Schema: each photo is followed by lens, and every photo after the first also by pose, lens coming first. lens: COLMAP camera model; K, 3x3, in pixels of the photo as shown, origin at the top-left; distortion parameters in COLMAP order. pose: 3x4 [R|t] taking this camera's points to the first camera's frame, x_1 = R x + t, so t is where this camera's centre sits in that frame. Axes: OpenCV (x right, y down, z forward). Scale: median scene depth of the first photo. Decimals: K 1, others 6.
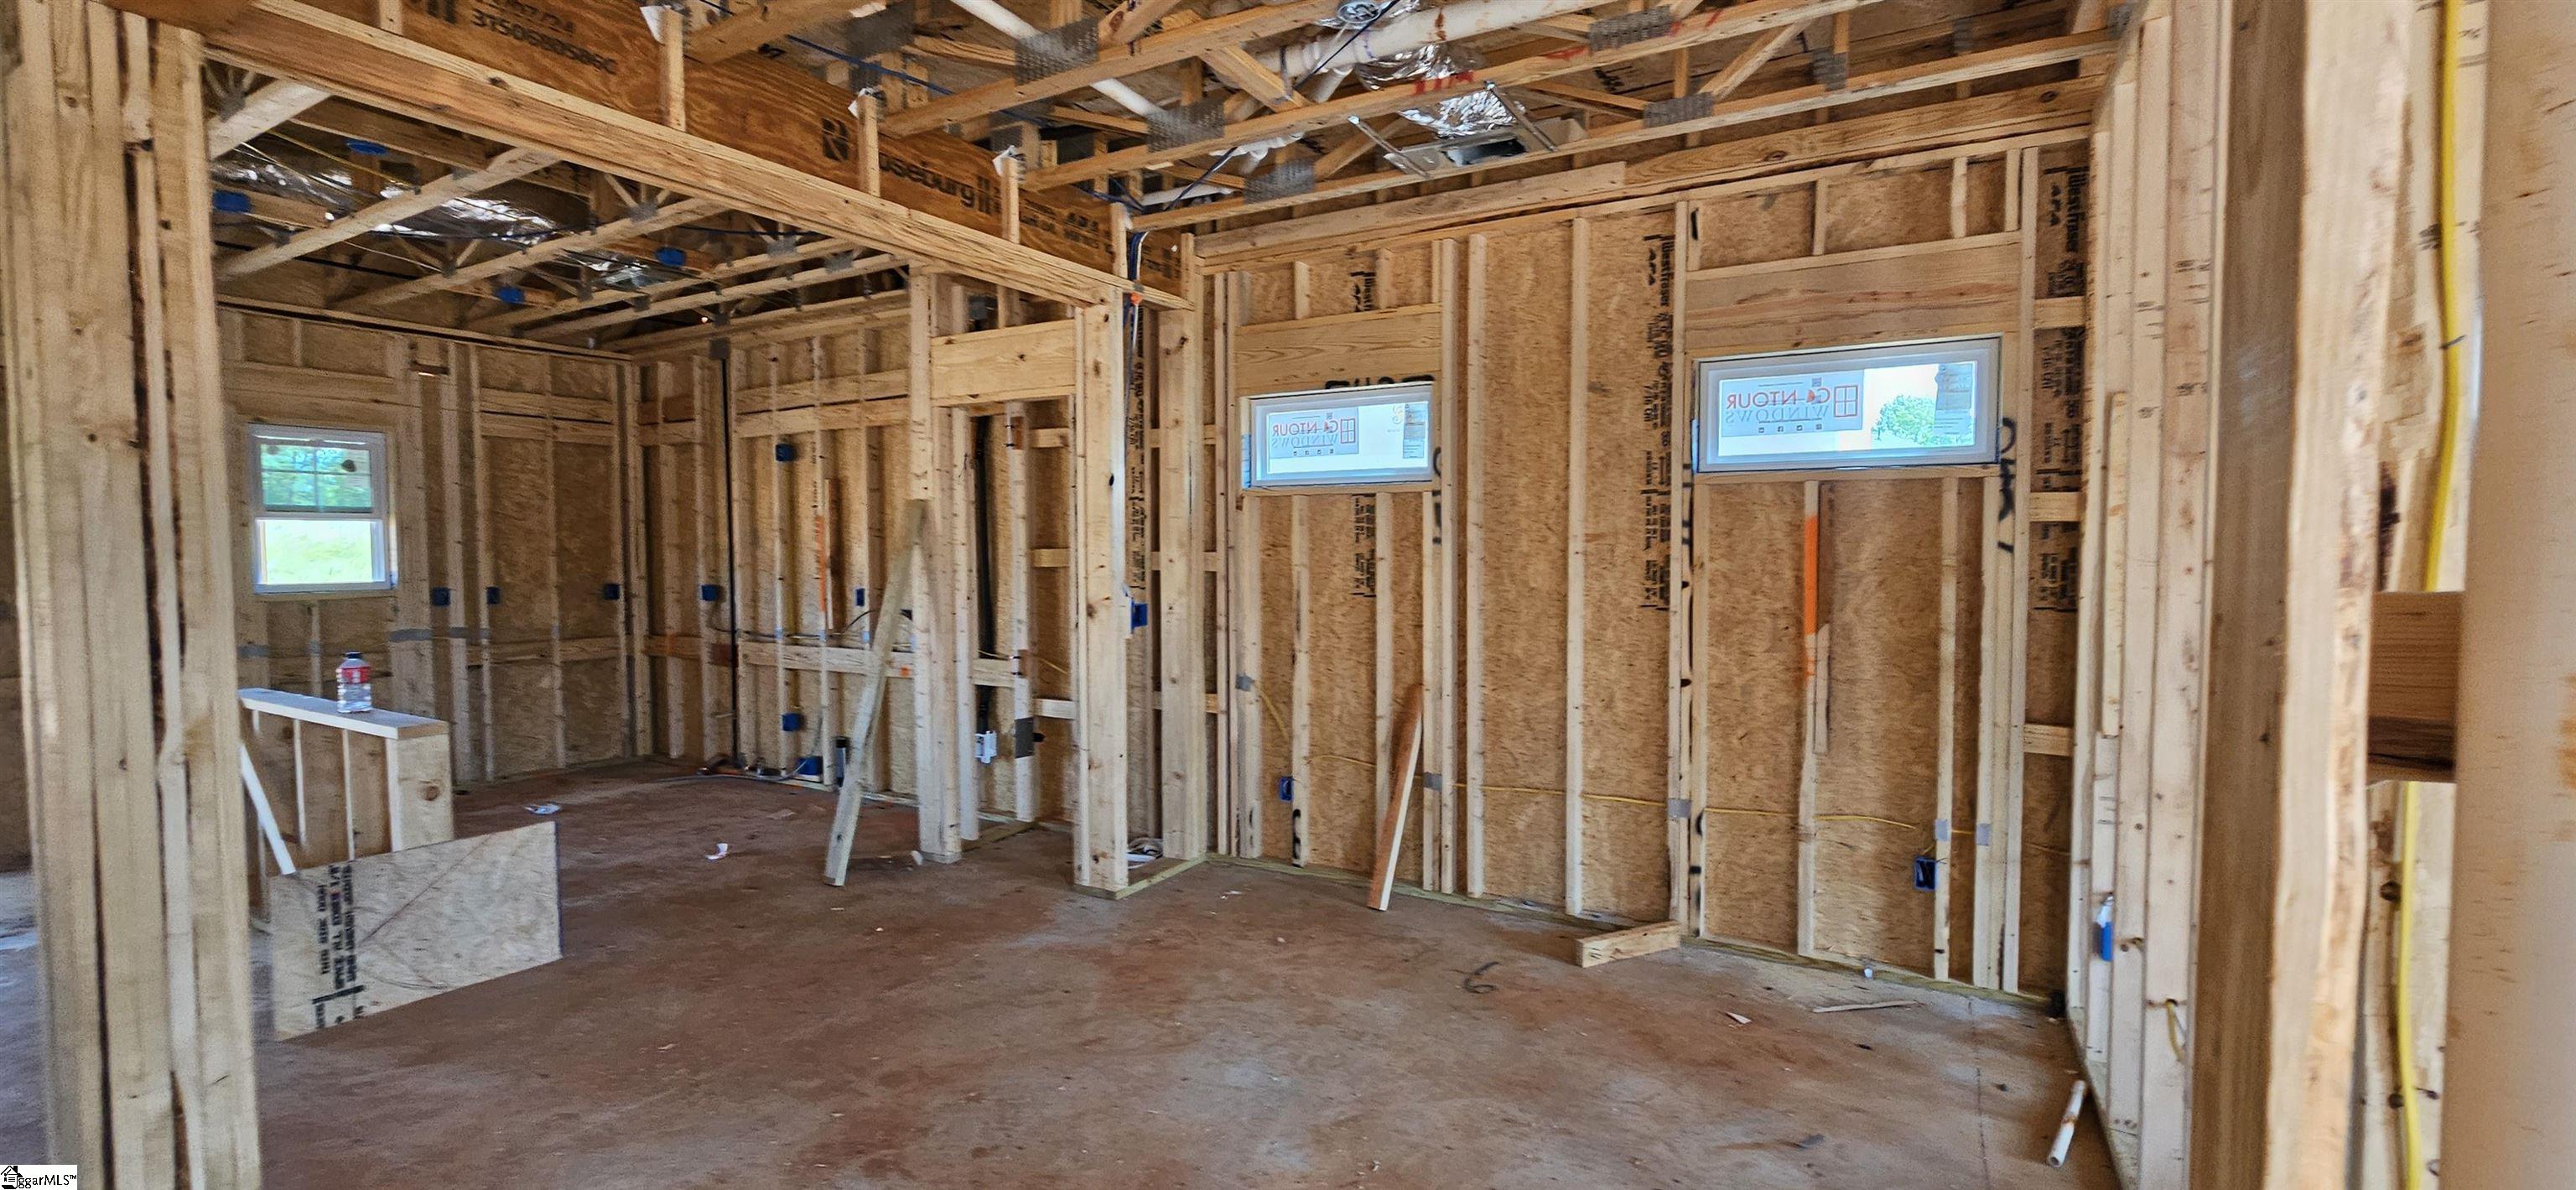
lens RADIAL K [[1078.0, 0, 1286.8], [0, 1078.0, 596.6], [0, 0, 1]] dist [0.000938, 0.000117]
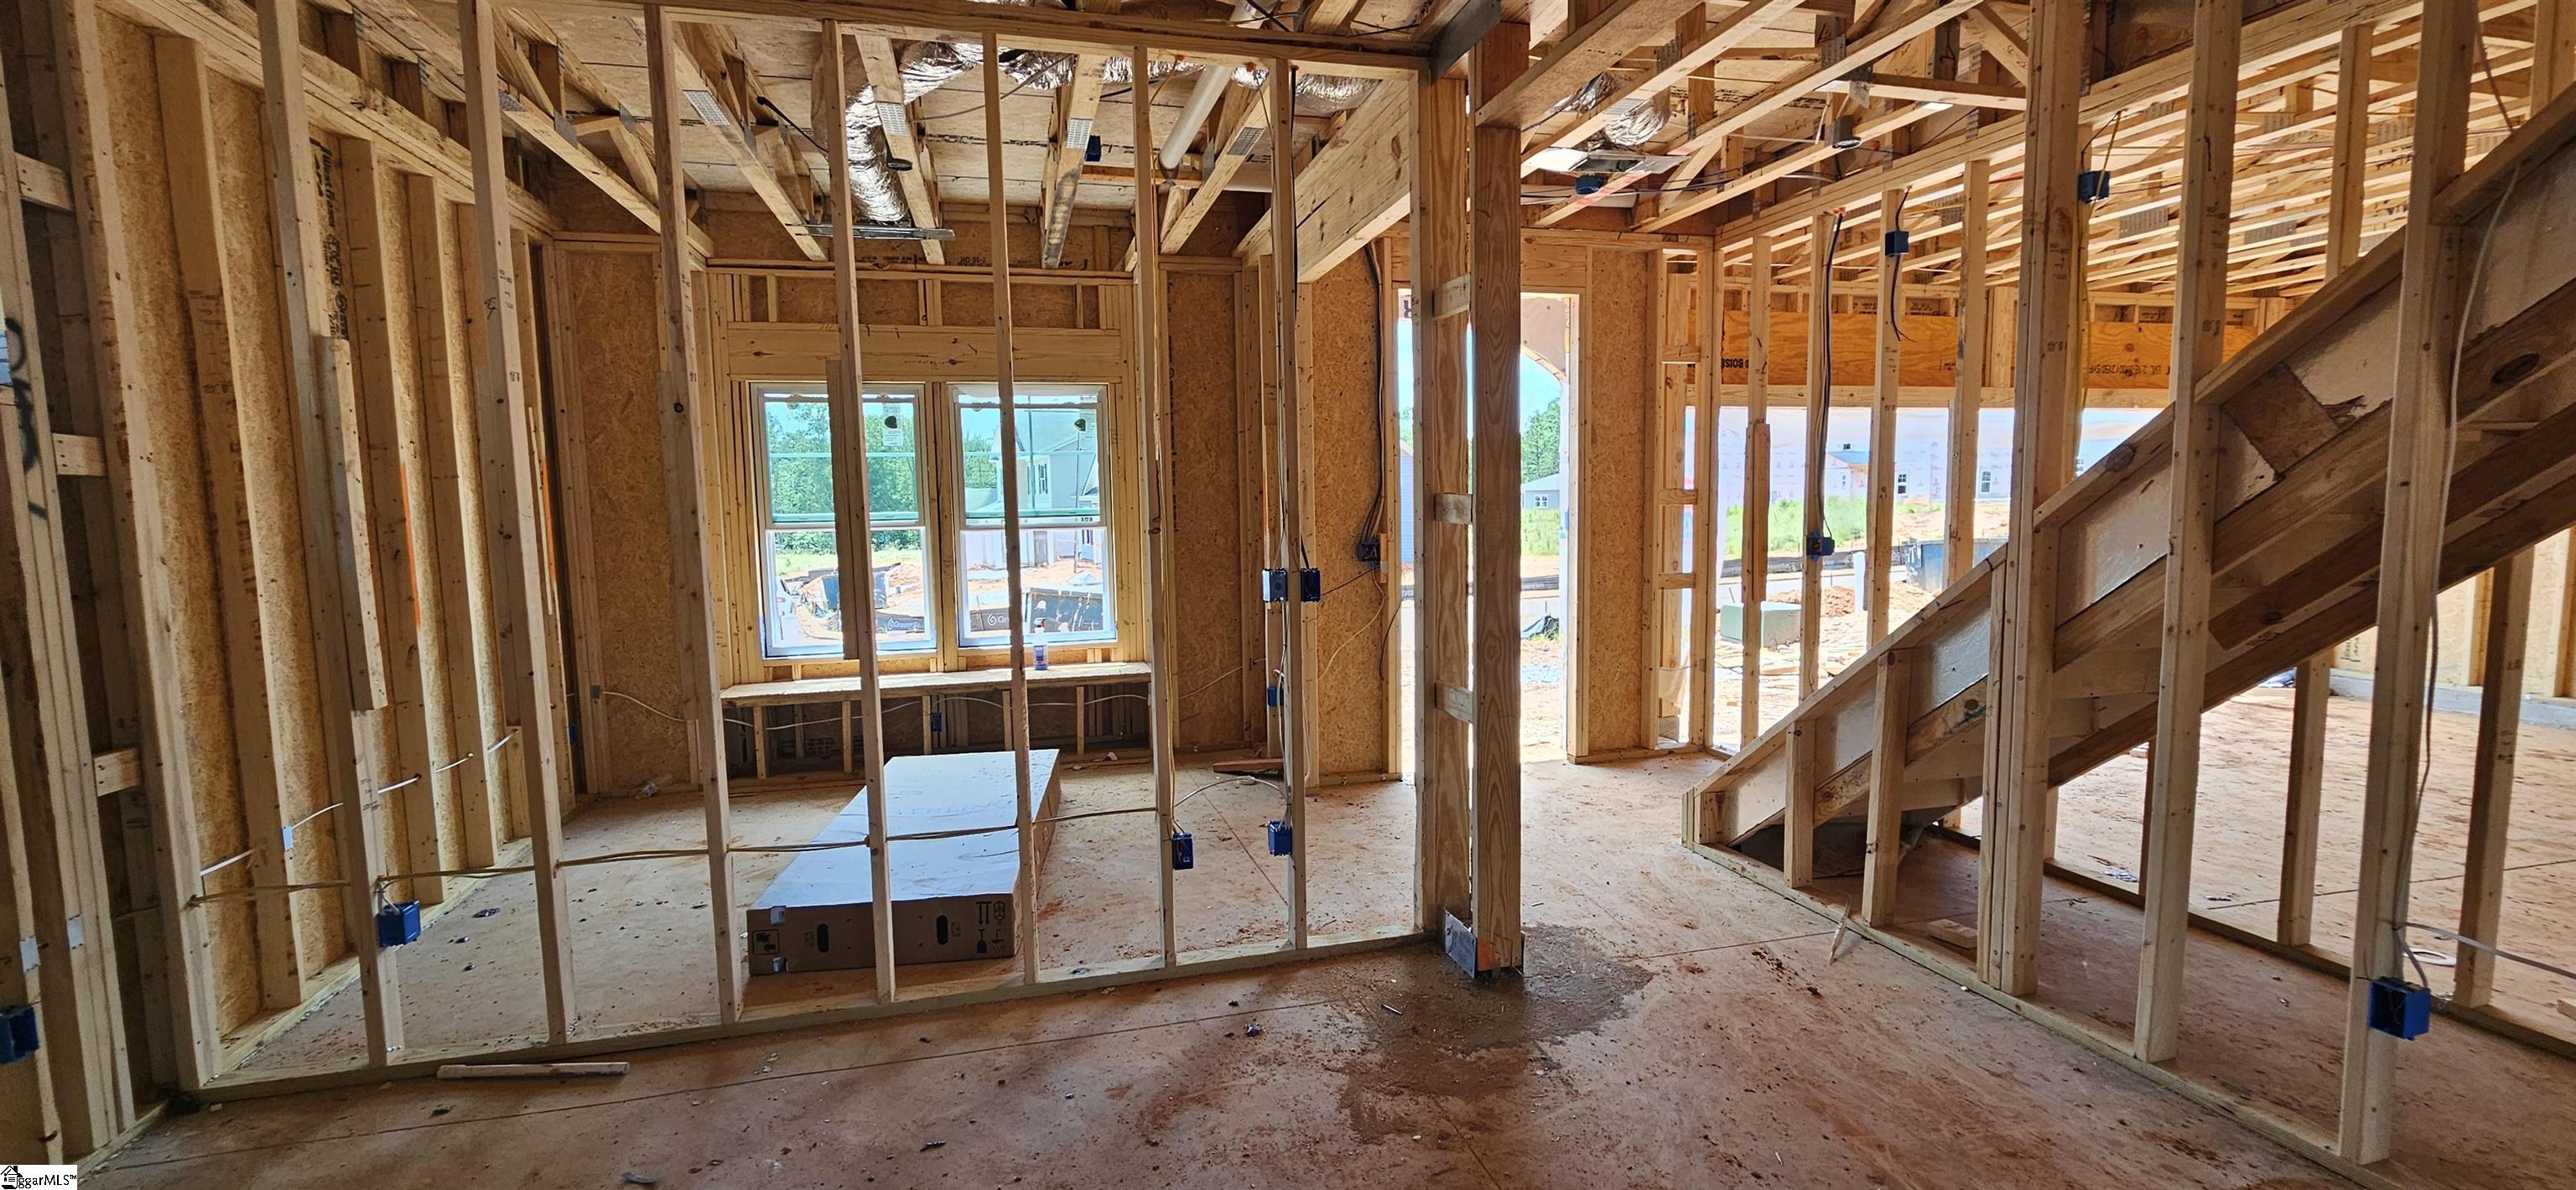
lens RADIAL K [[1078.0, 0, 1286.9], [0, 1078.0, 593.2], [0, 0, 1]] dist [0.000938, 0.000117]
pose [[-0.716621, -0.051123, 0.695586, -0.378689], [0.050001, 0.990978, 0.124347, -0.040318], [-0.695668, 0.123890, -0.707600, 0.946763]]
